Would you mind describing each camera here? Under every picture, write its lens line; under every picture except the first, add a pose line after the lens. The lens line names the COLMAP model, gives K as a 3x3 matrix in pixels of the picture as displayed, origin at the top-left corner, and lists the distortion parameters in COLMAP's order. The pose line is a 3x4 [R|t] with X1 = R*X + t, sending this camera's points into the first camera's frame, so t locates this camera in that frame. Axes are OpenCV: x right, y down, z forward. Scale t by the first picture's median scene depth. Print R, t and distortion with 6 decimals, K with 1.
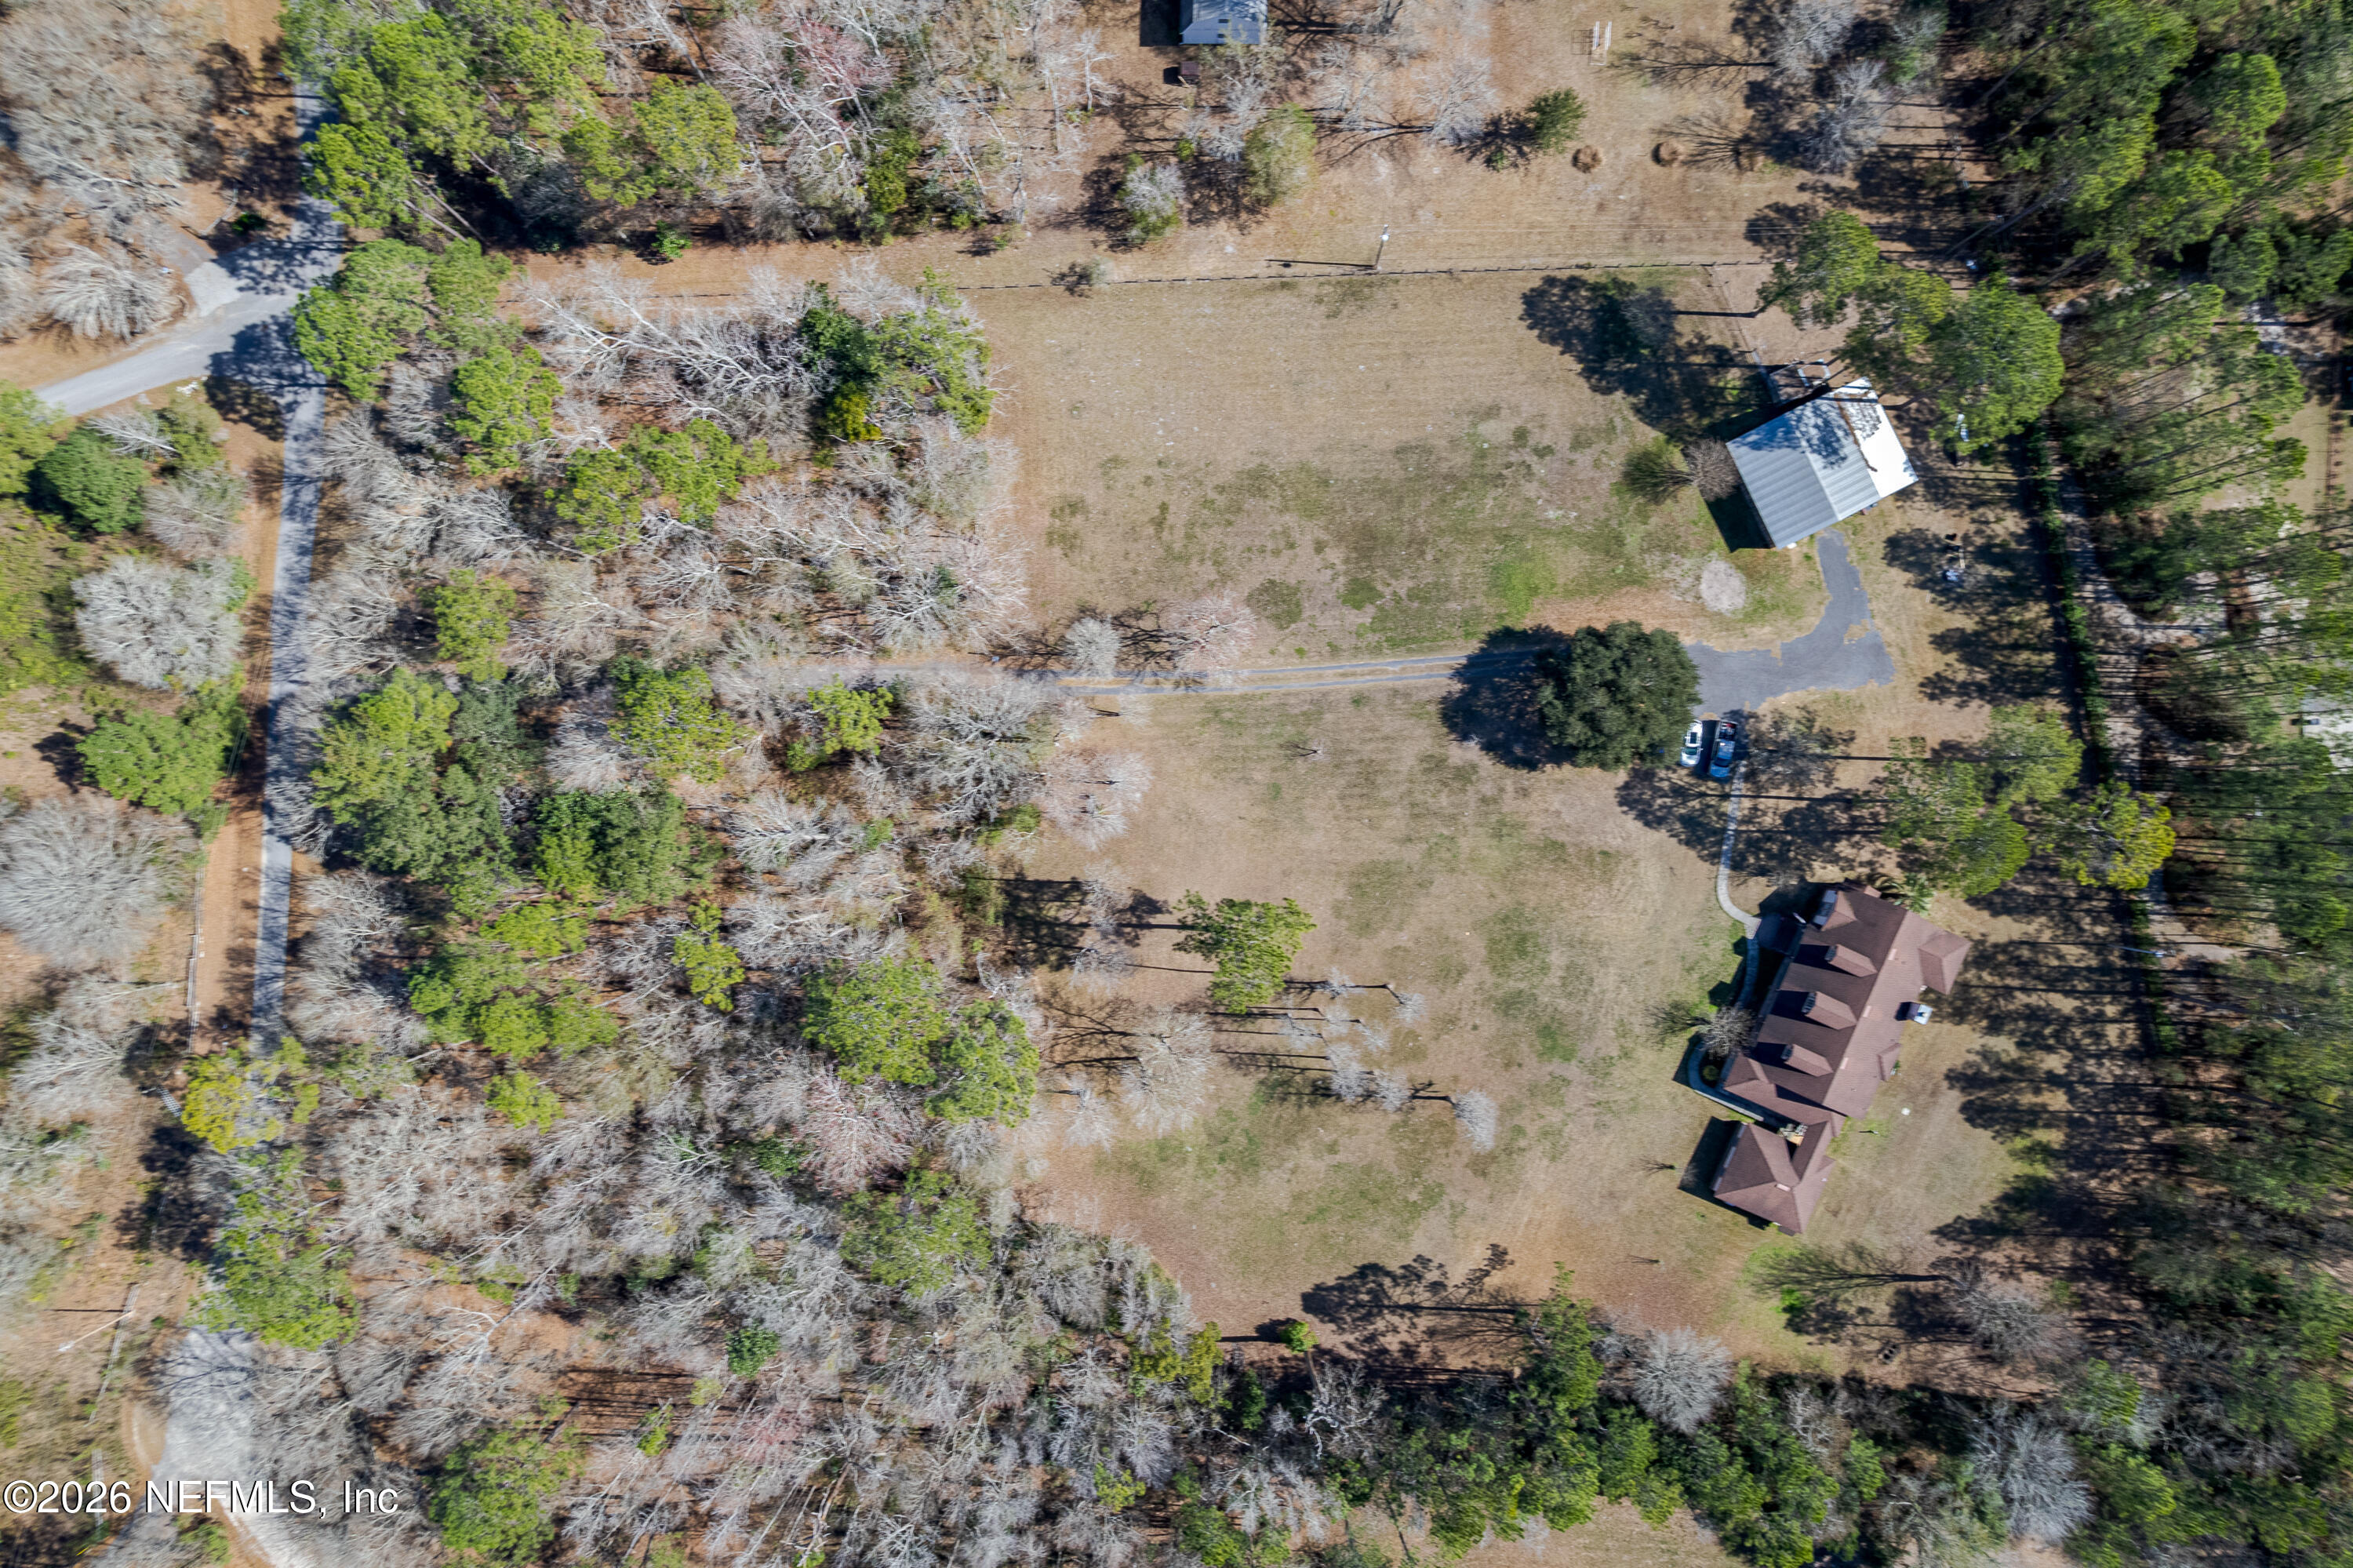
lens RADIAL K [[1503.1, 0, 1112.1], [0, 1503.1, 816.3], [0, 0, 1]] dist [-0.074041, 0.060412]
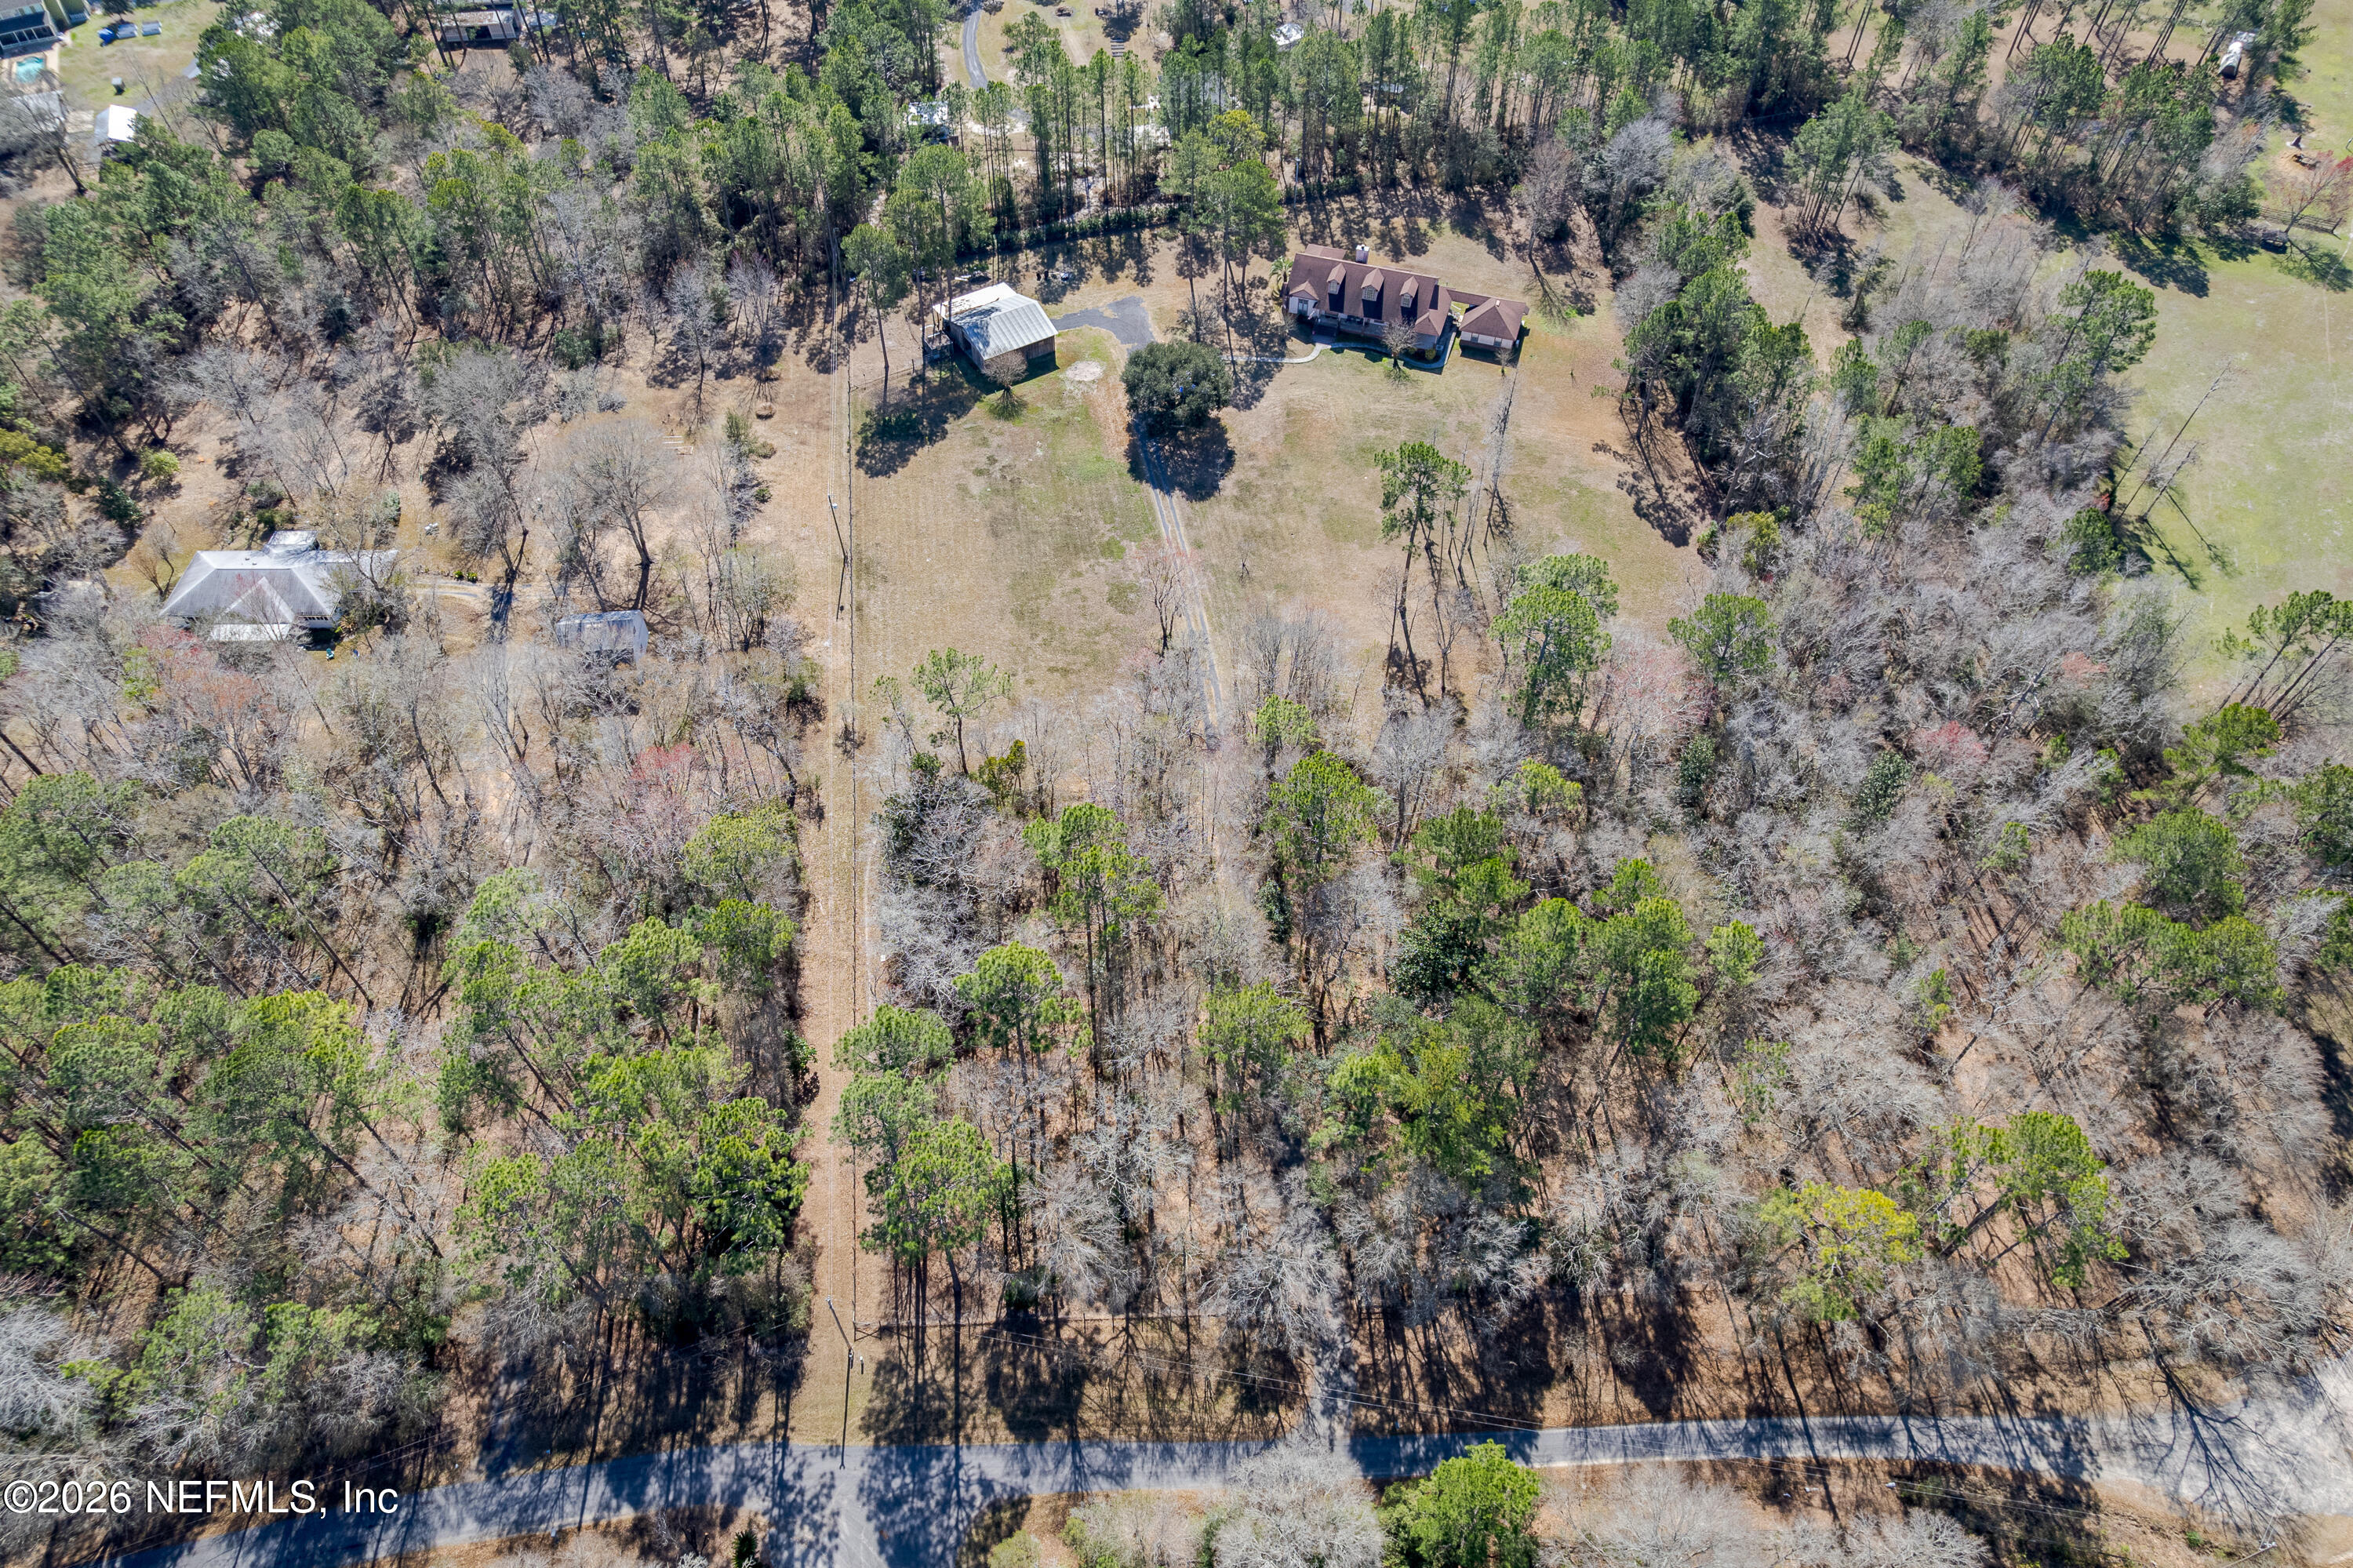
lens RADIAL K [[1503.1, 0, 1169.9], [0, 1503.1, 781.0], [0, 0, 1]] dist [-0.074041, 0.060412]
pose [[-0.108298, -0.771401, 0.627066, -0.764548], [0.994118, -0.084889, 0.067261, -0.200818], [0.001346, 0.630662, 0.776056, 0.158862]]
